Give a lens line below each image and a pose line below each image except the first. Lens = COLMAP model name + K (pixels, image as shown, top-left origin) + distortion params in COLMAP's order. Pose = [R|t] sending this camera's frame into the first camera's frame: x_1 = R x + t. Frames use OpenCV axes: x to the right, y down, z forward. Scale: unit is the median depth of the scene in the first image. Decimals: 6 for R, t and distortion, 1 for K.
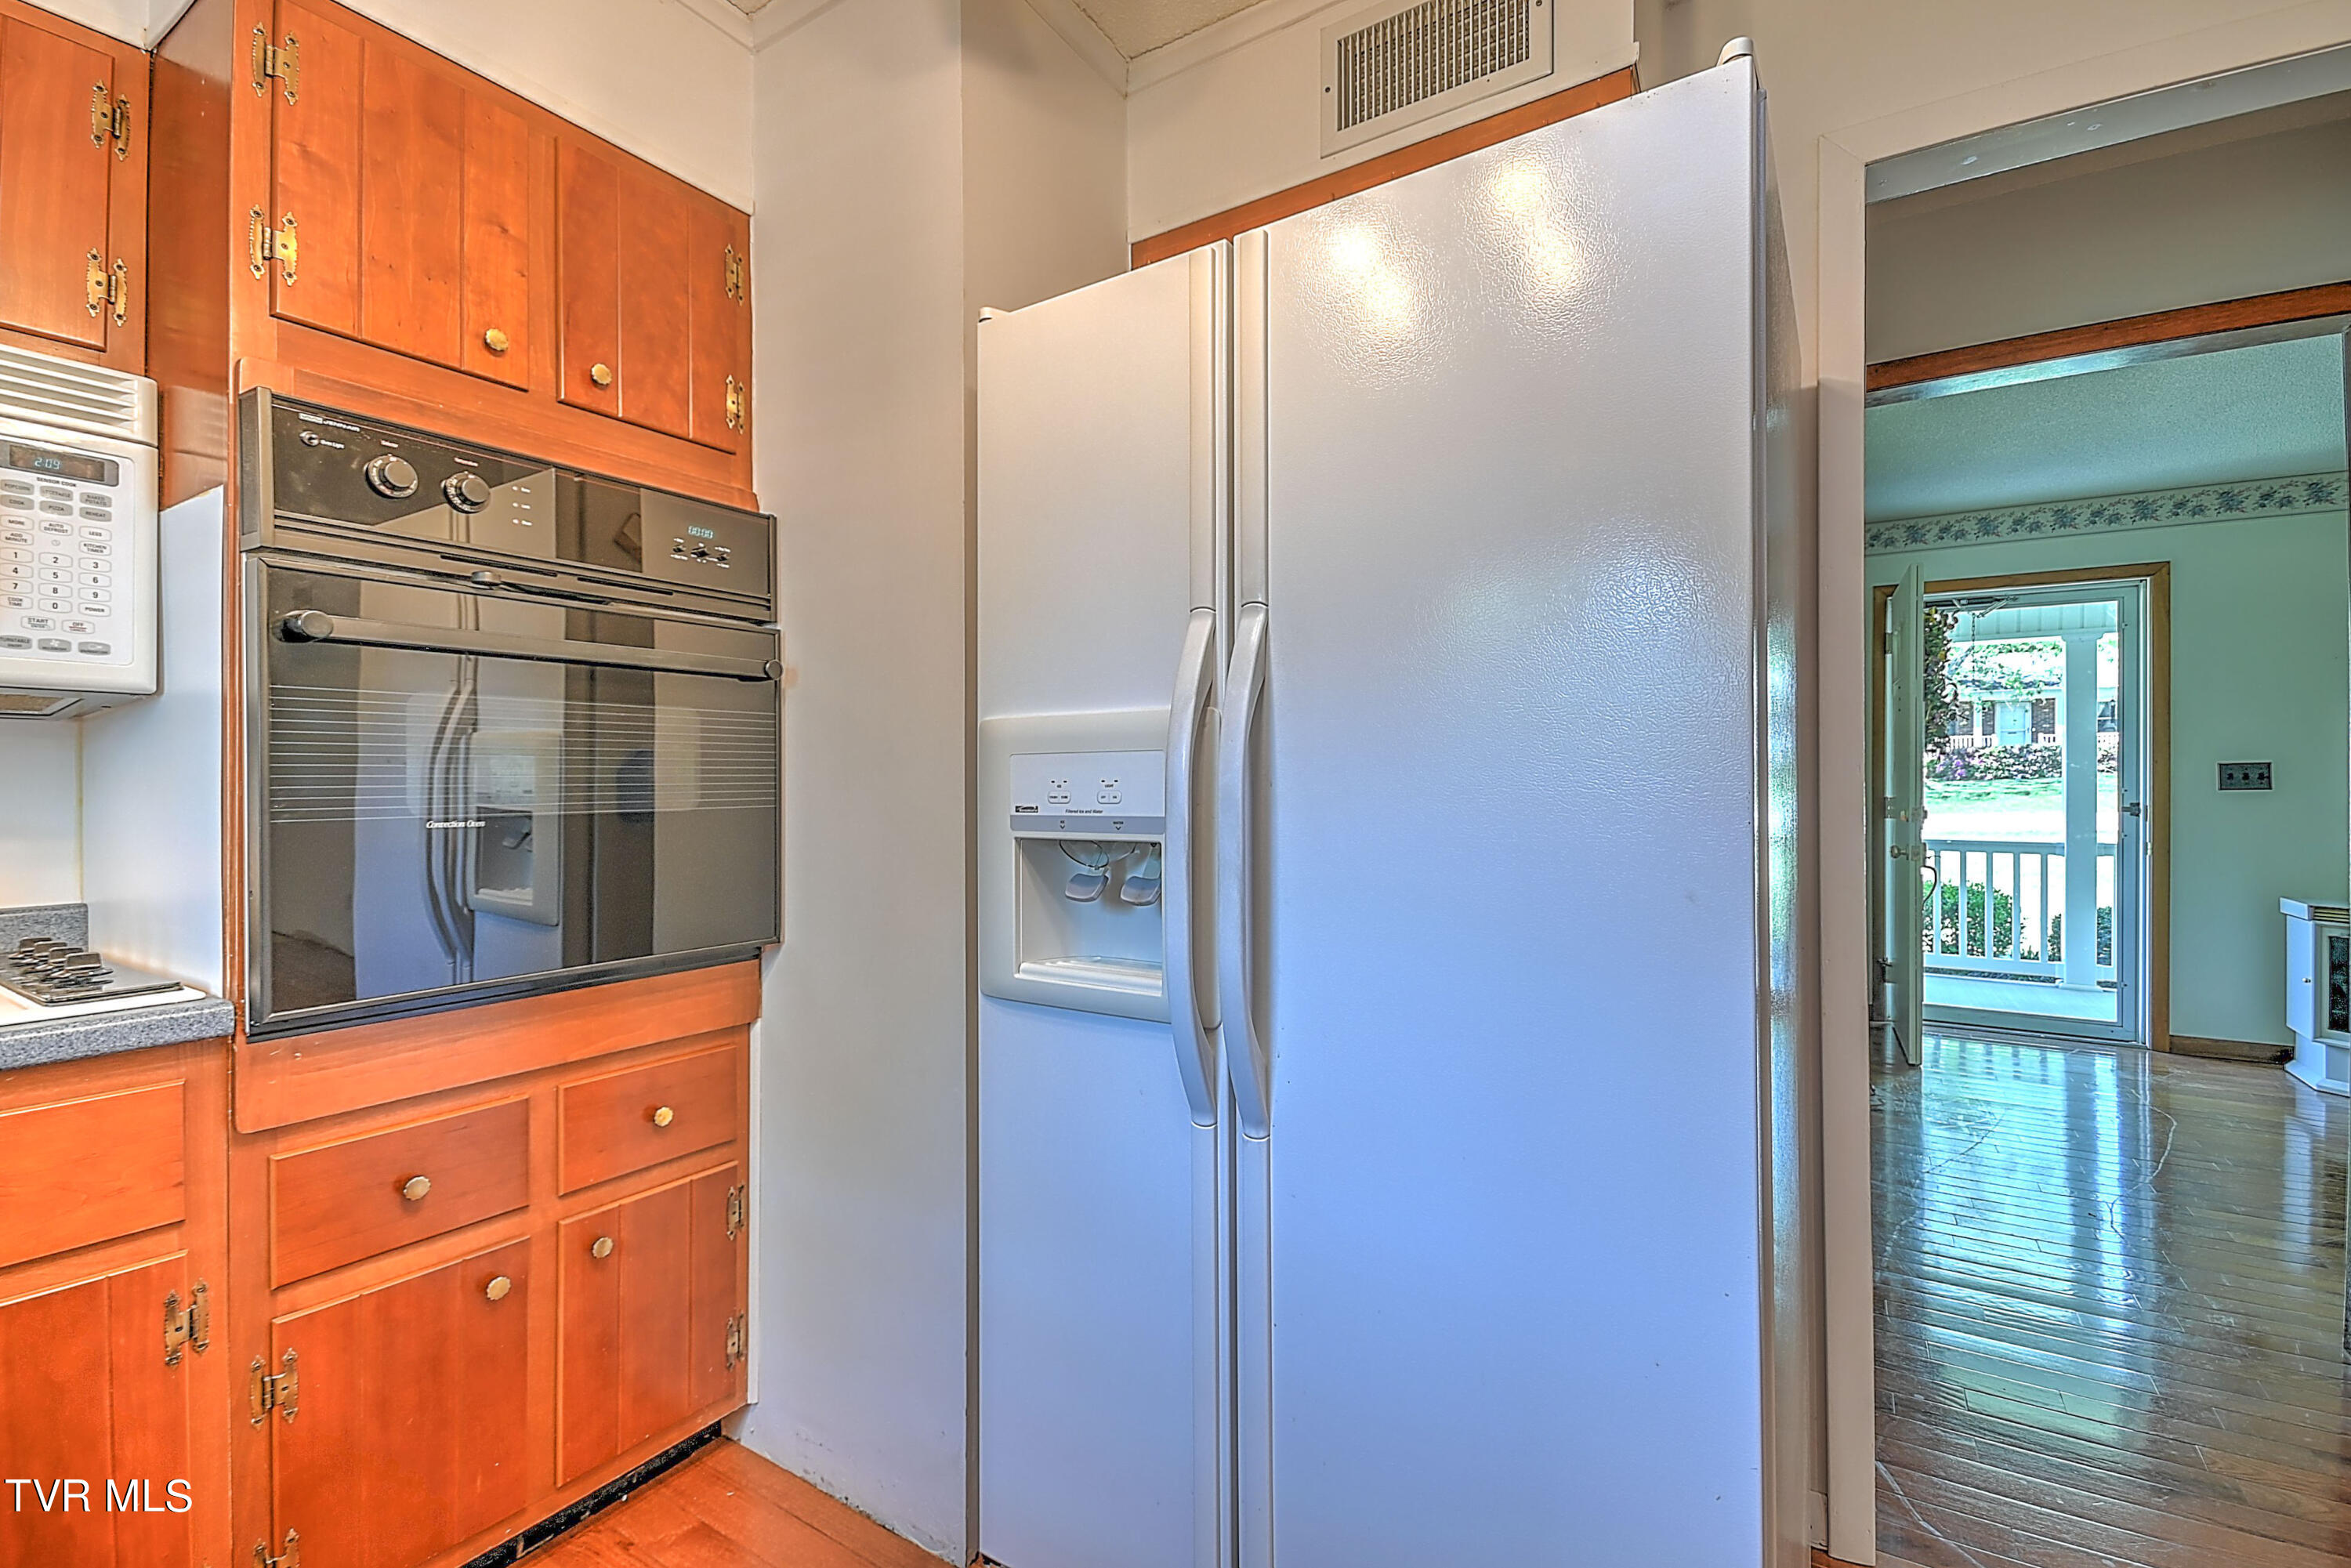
lens RADIAL K [[1042.5, 0, 1159.7], [0, 1042.5, 778.1], [0, 0, 1]] dist [0.015603, -0.007755]
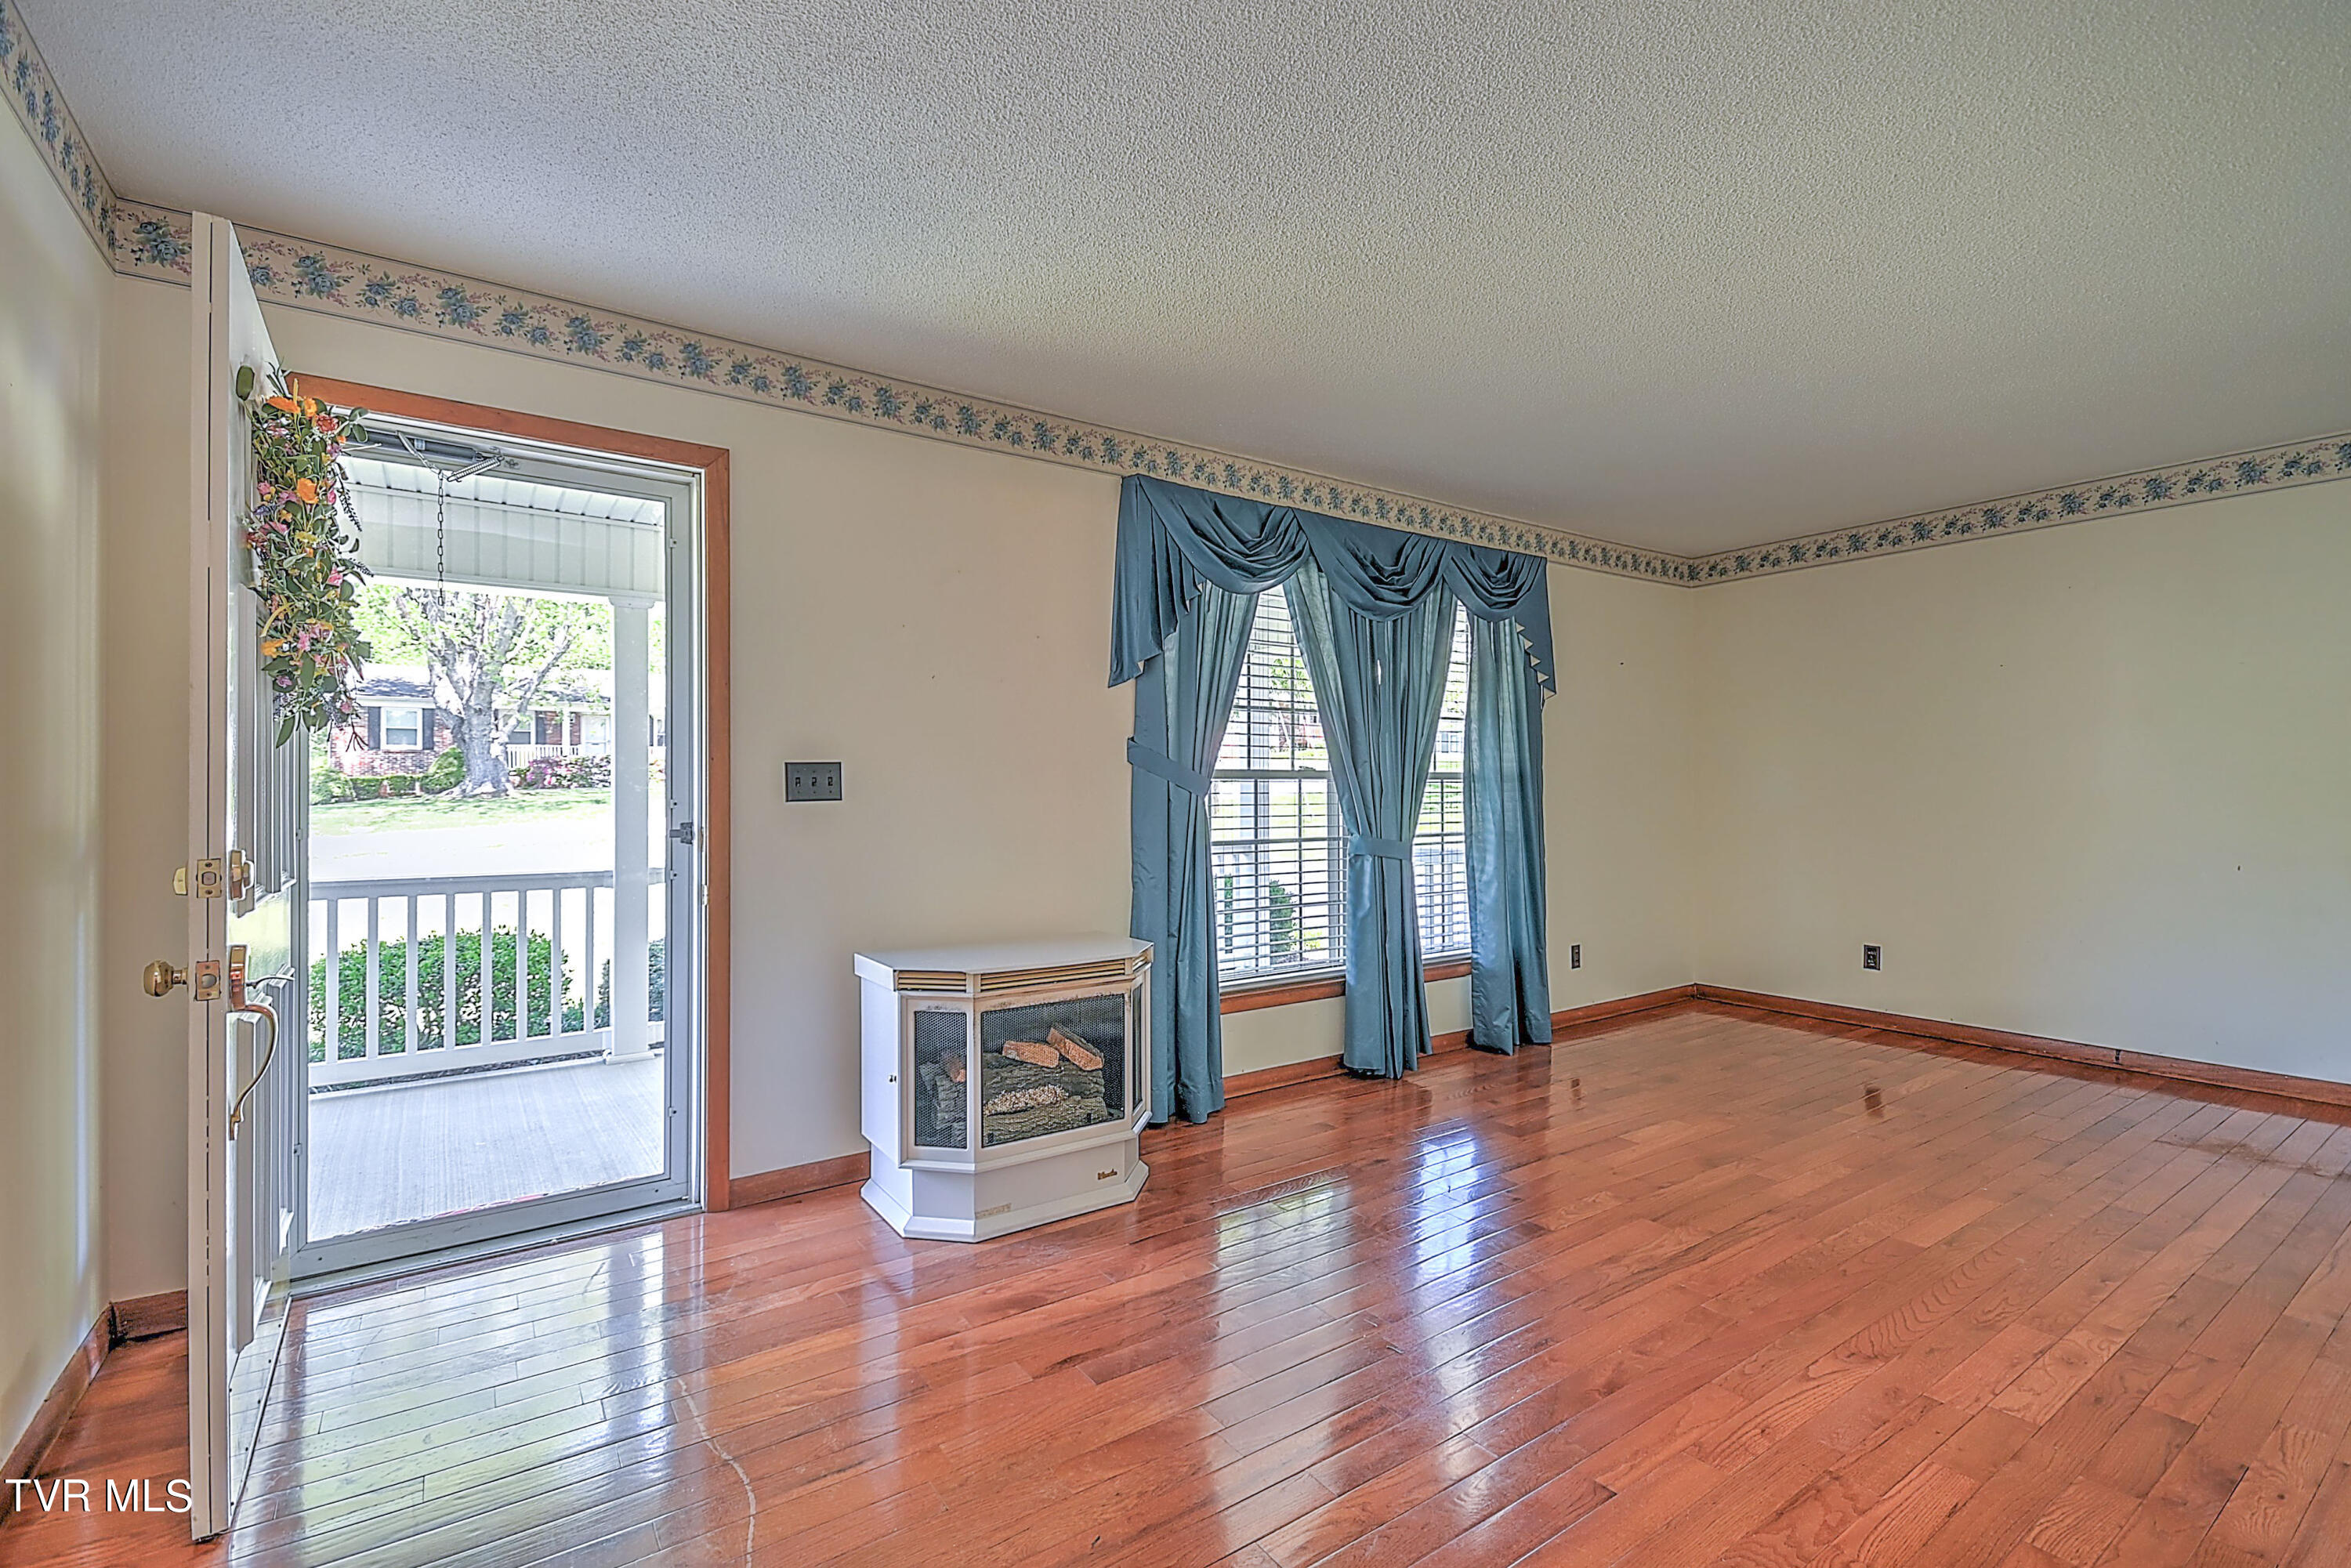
lens RADIAL K [[1042.5, 0, 1172.1], [0, 1042.5, 774.2], [0, 0, 1]] dist [0.015603, -0.007755]
pose [[0.377706, 0.005040, 0.925912, 0.408386], [0.006164, 0.999949, -0.007958, 0.000722], [-0.925905, 0.008713, 0.377656, 0.440464]]
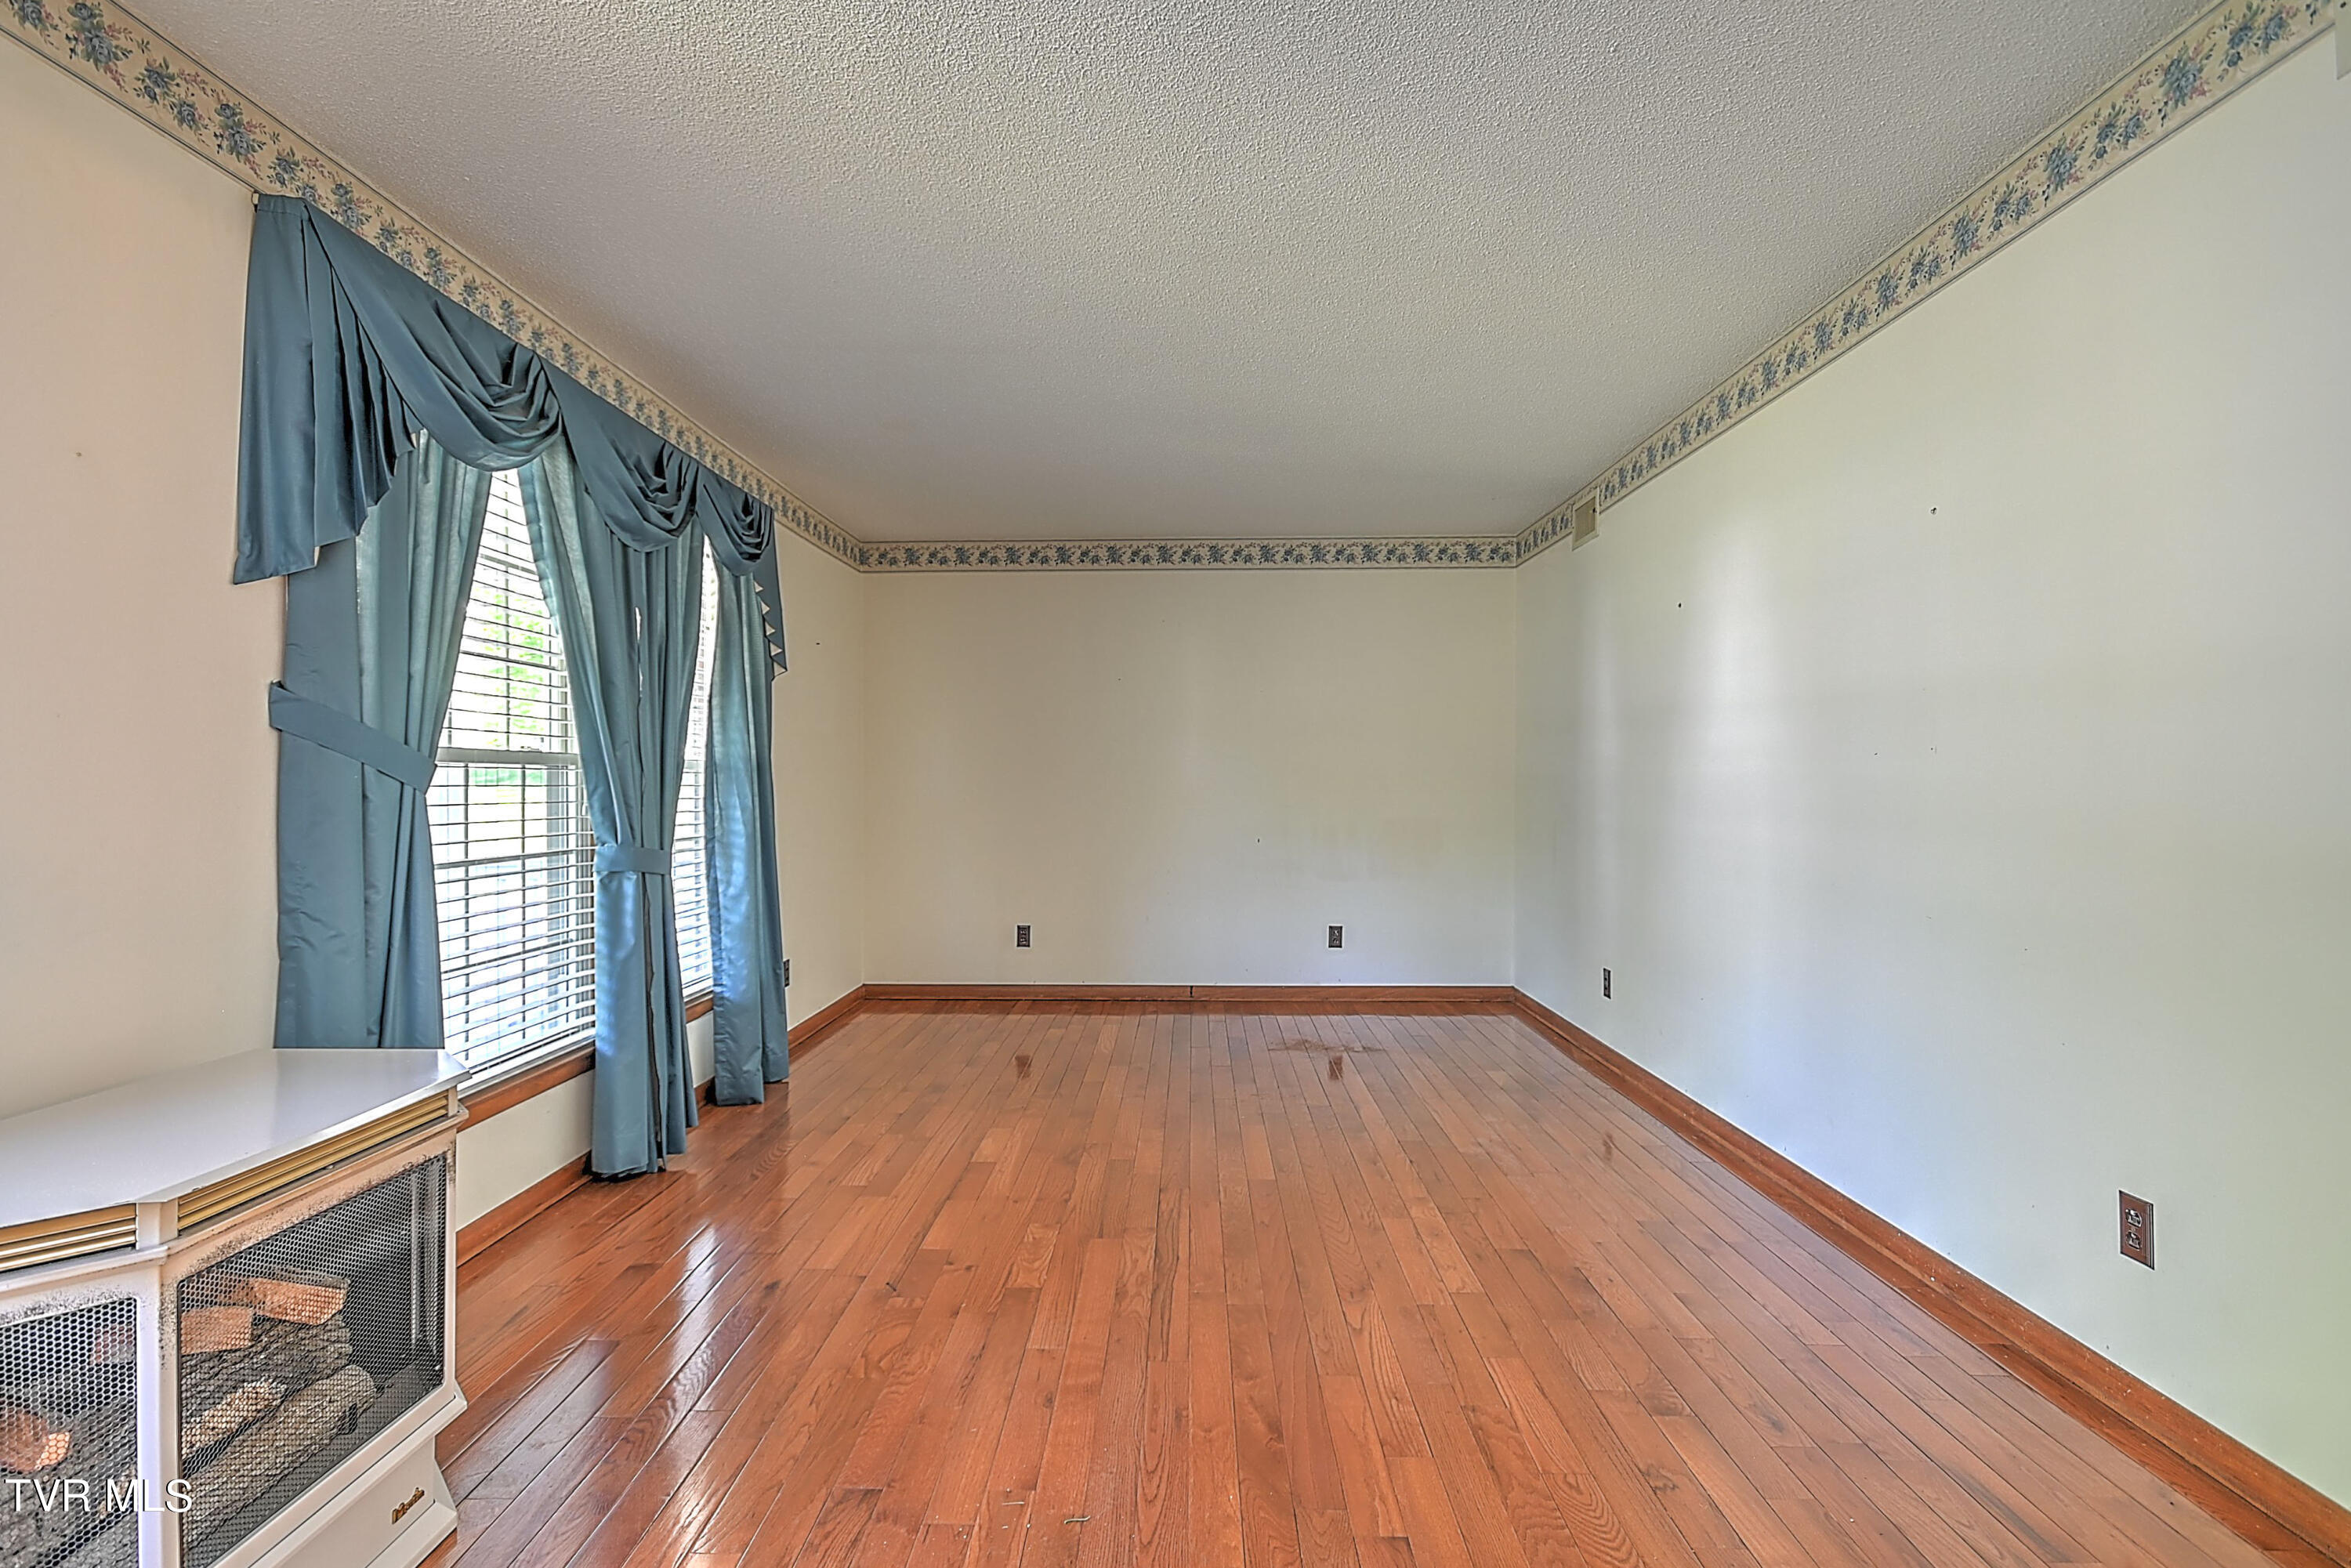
lens RADIAL K [[1086.6, 0, 1169.4], [0, 1086.6, 782.7], [0, 0, 1]] dist [0.018905, -0.002973]
pose [[-0.524346, -0.004558, 0.851493, 0.538371], [0.000403, 0.999984, 0.005600, 0.004651], [-0.851505, 0.003279, -0.524336, 0.669019]]
